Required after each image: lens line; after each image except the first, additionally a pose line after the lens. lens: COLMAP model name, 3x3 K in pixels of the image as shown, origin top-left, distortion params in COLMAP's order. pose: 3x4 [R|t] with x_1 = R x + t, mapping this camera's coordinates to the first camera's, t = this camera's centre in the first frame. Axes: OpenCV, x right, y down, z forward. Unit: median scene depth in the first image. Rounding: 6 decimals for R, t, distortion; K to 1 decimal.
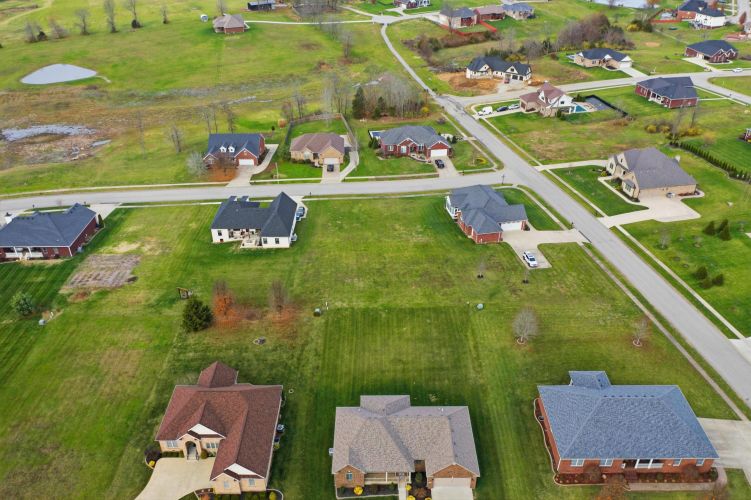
lens RADIAL K [[596.5, 0, 375.5], [0, 596.5, 250.0], [0, 0, 1]] dist [-0.027981, 0.004289]
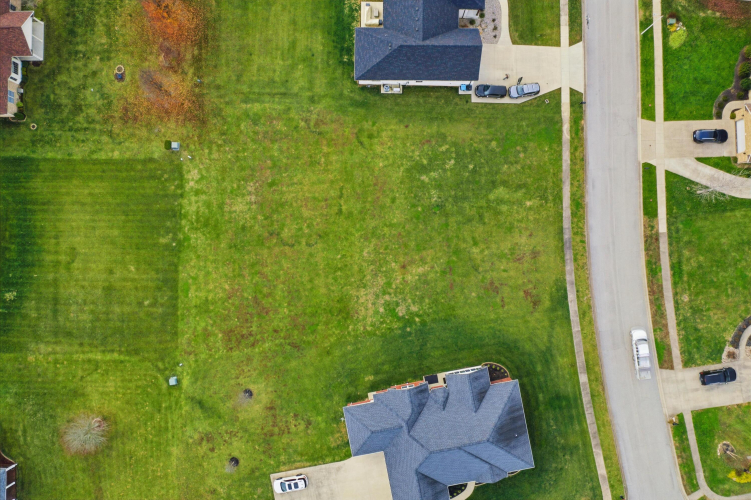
lens RADIAL K [[596.5, 0, 375.5], [0, 596.5, 250.0], [0, 0, 1]] dist [-0.027981, 0.004289]
pose [[-0.008936, 0.999731, -0.021424, 0.026644], [-0.514450, 0.013776, 0.857410, -0.430890], [0.857474, 0.018684, 0.514188, 0.596476]]
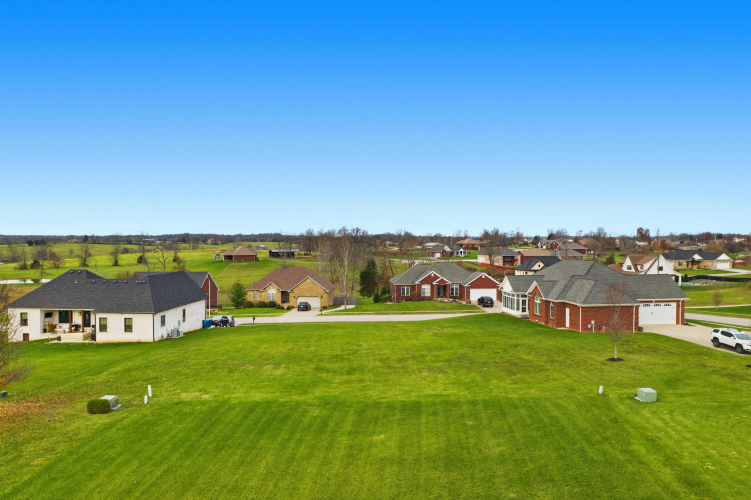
lens RADIAL K [[596.5, 0, 375.5], [0, 596.5, 250.0], [0, 0, 1]] dist [-0.027981, 0.004289]
pose [[0.997311, 0.000072, -0.073291, 0.045151], [-0.037748, 0.857673, -0.512808, 0.132291], [0.062822, 0.514195, 0.855369, 0.496386]]
